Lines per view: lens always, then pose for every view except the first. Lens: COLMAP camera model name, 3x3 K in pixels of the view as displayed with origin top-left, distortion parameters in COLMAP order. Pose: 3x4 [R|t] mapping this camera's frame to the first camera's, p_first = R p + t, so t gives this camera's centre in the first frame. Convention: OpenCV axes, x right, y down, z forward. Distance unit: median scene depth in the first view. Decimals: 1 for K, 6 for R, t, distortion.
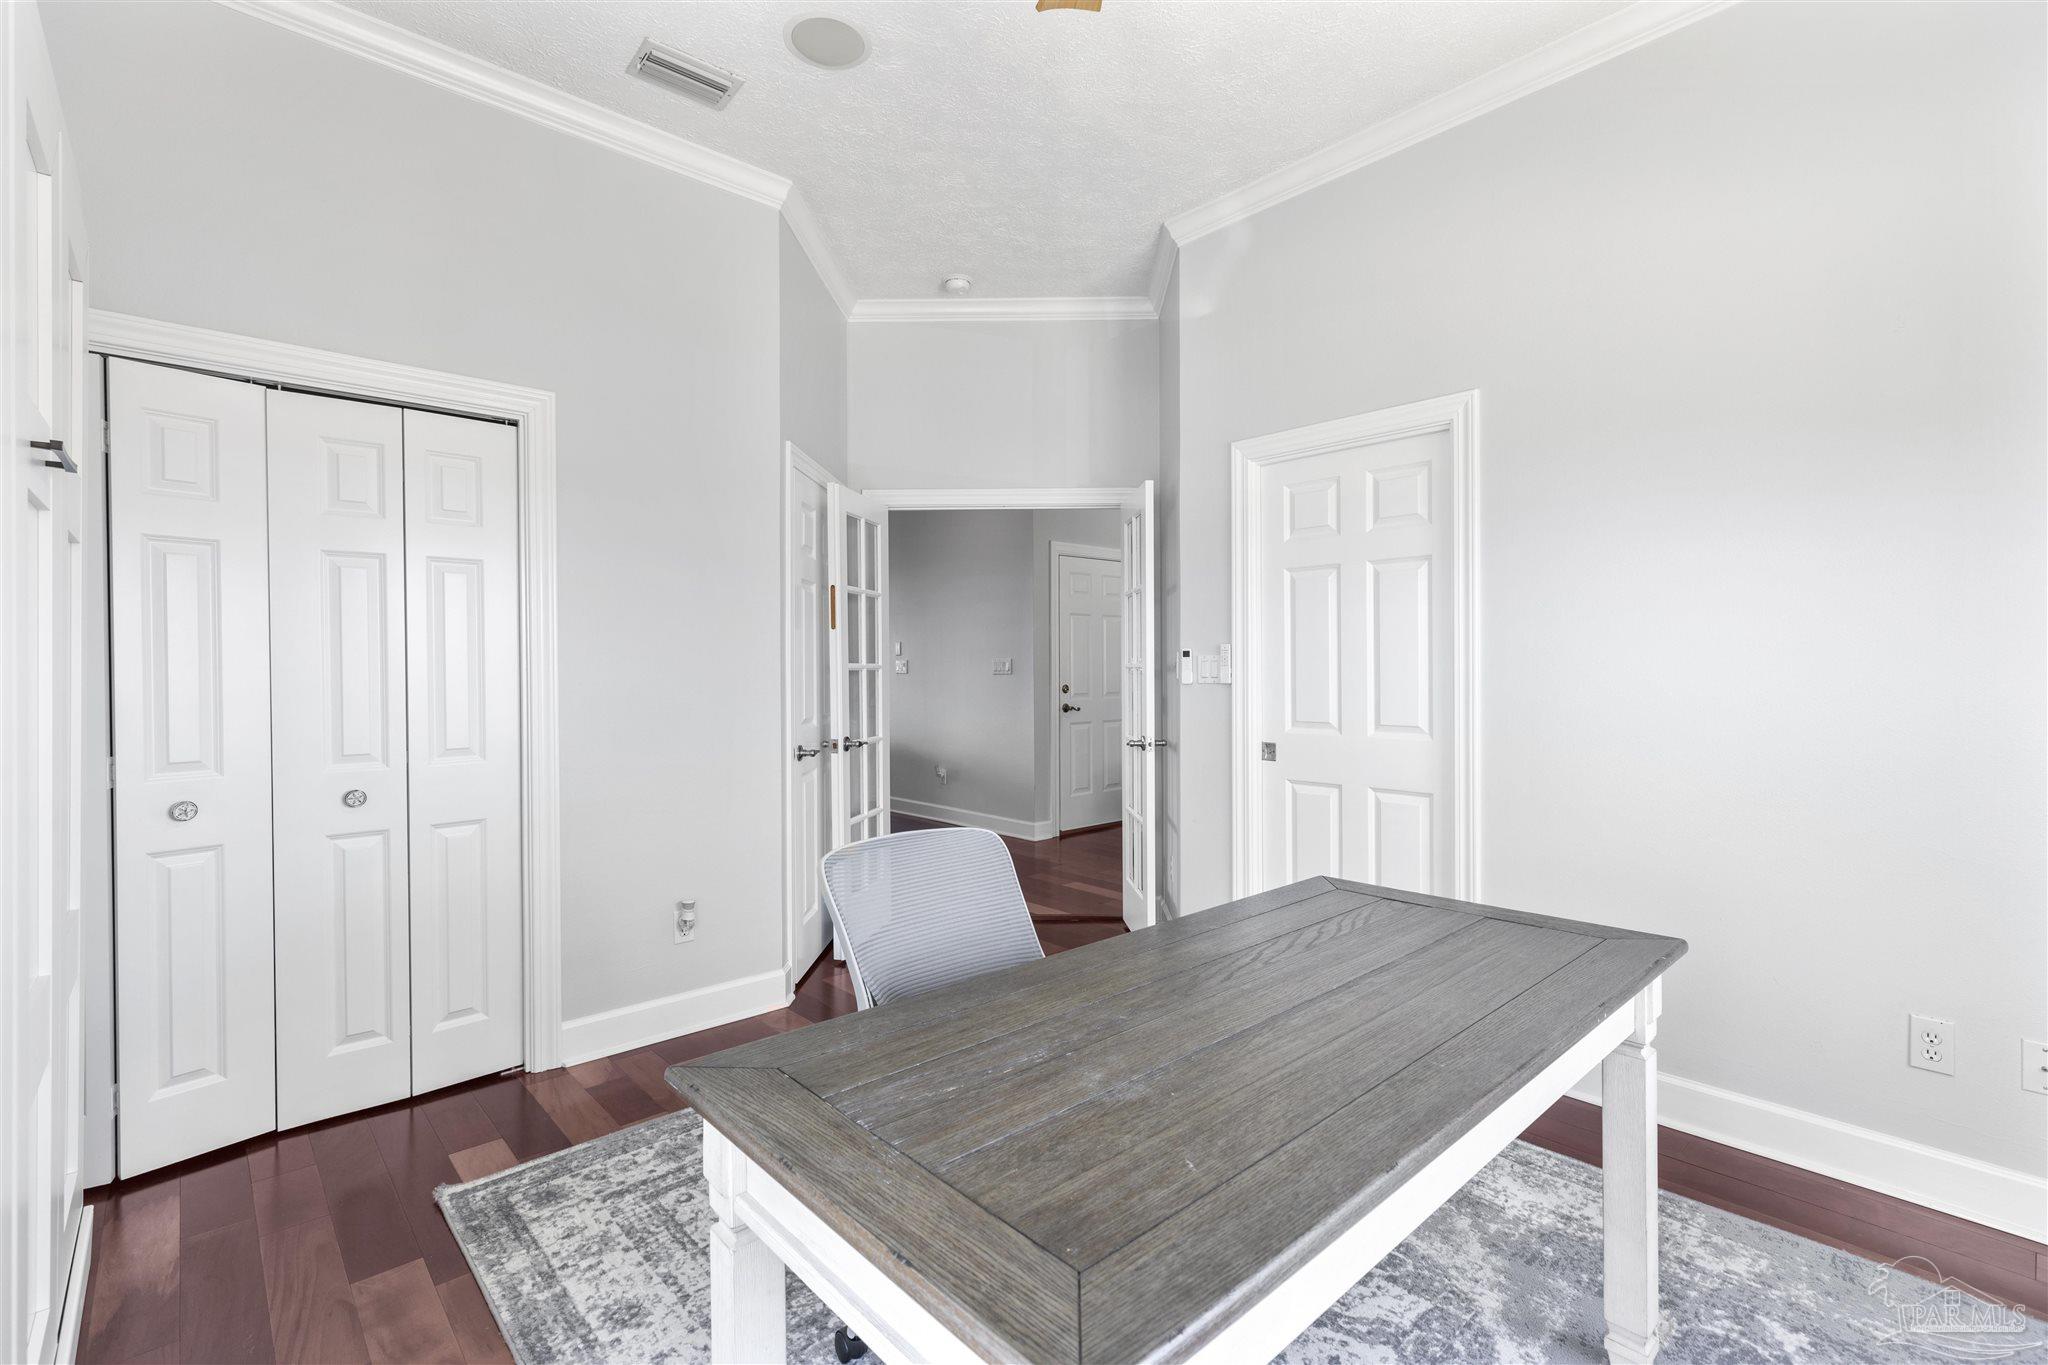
lens RADIAL K [[915.5, 0, 1024.6], [0, 915.5, 673.2], [0, 0, 1]] dist [0.001423, 0.000221]
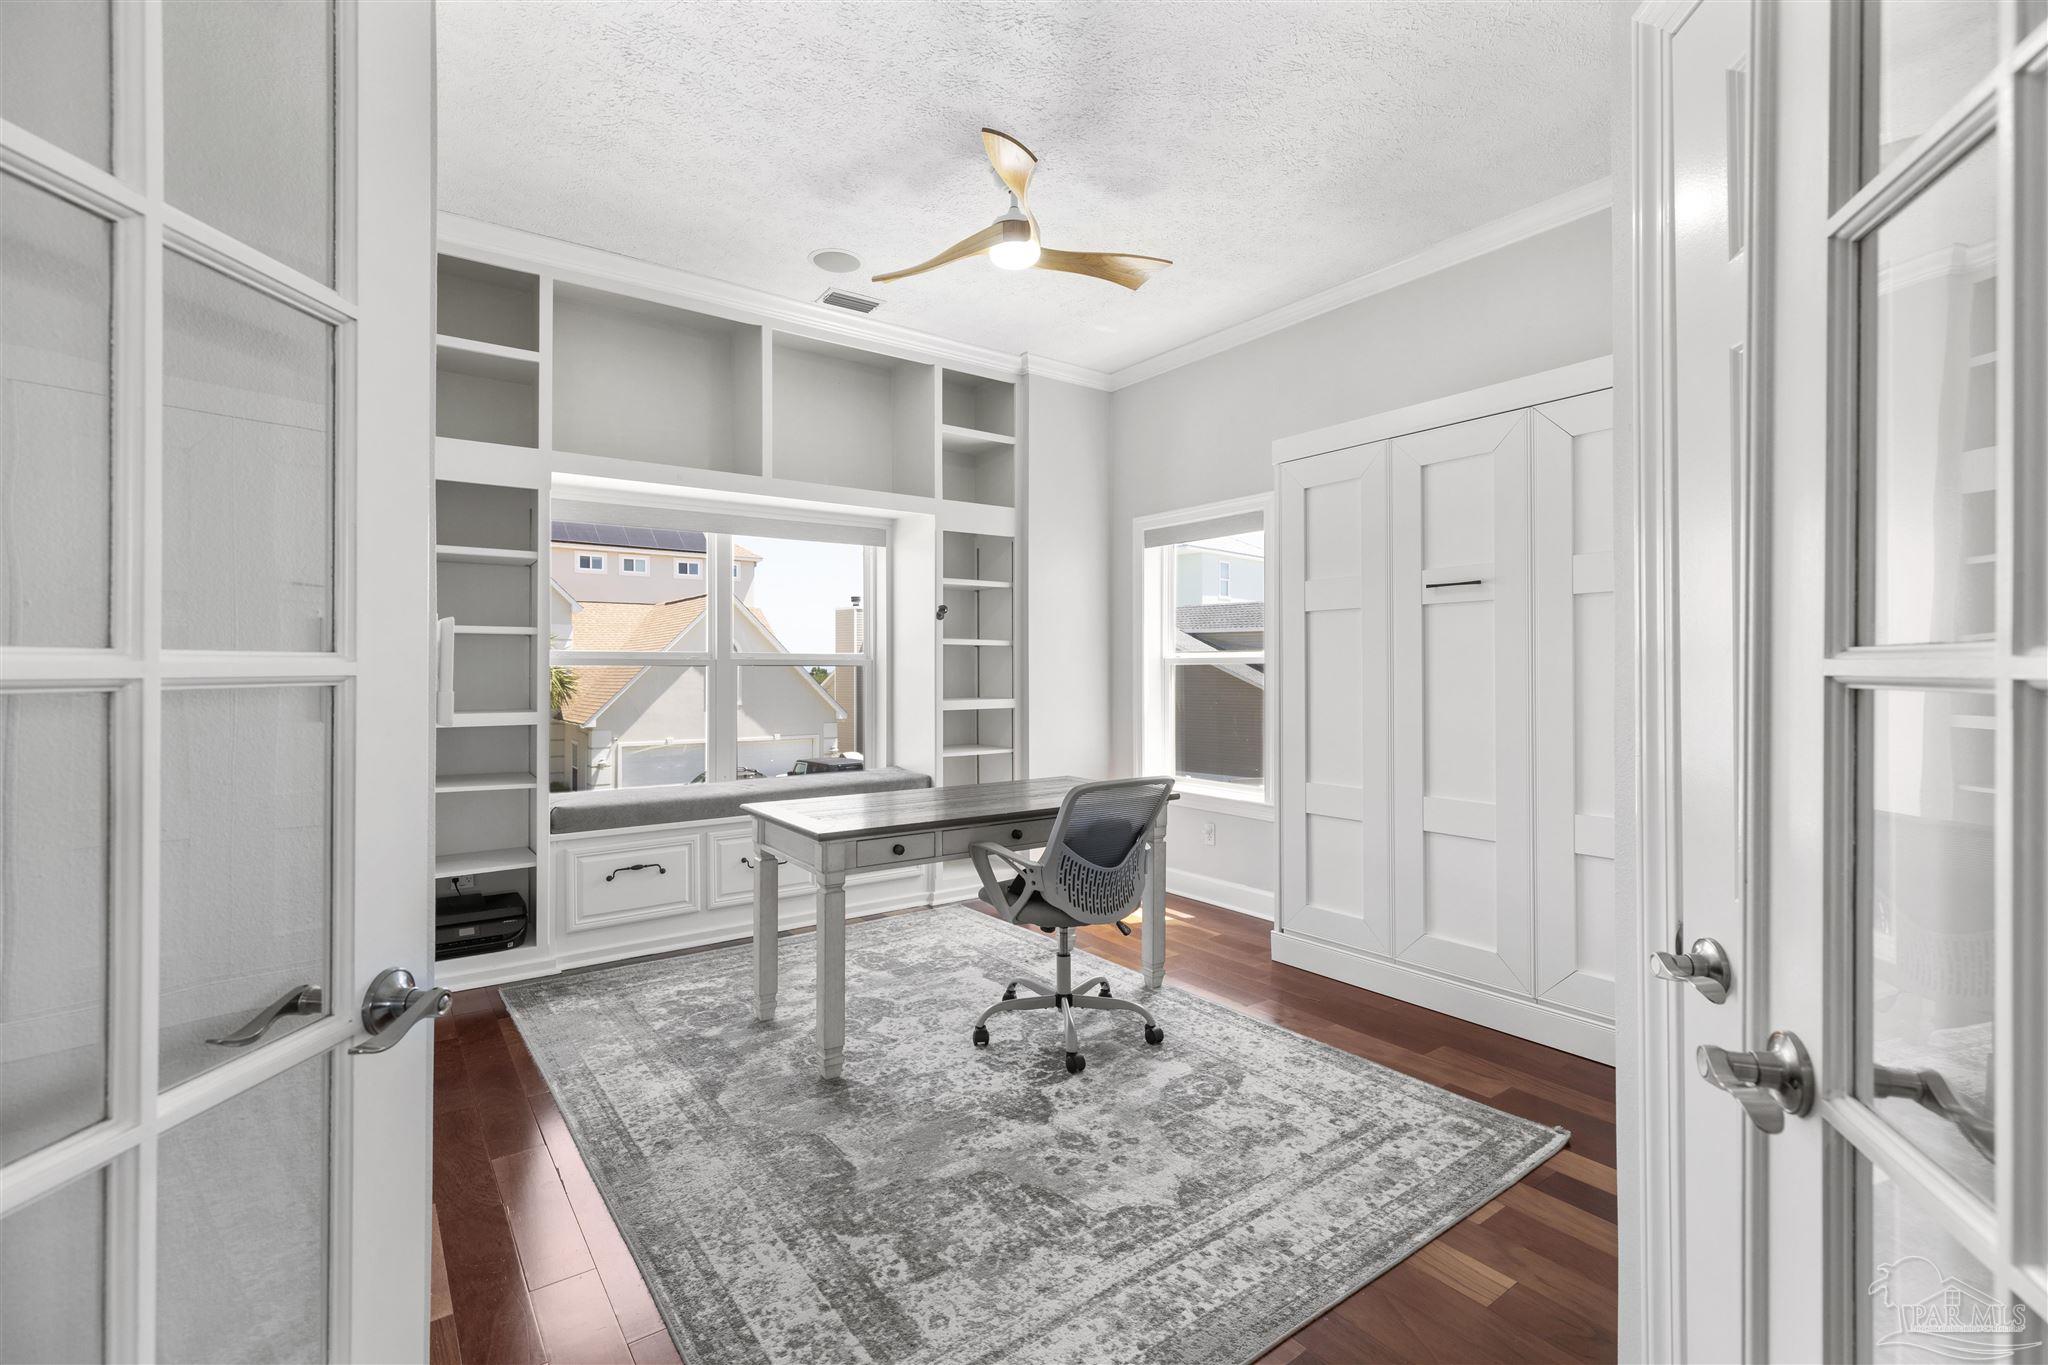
lens RADIAL K [[915.5, 0, 1024.6], [0, 915.5, 673.2], [0, 0, 1]] dist [0.001423, 0.000221]
pose [[-0.993721, 0.004648, 0.111791, -0.109907], [0.005424, 0.999963, 0.006637, -0.011314], [-0.111756, 0.007202, -0.993710, 2.253378]]
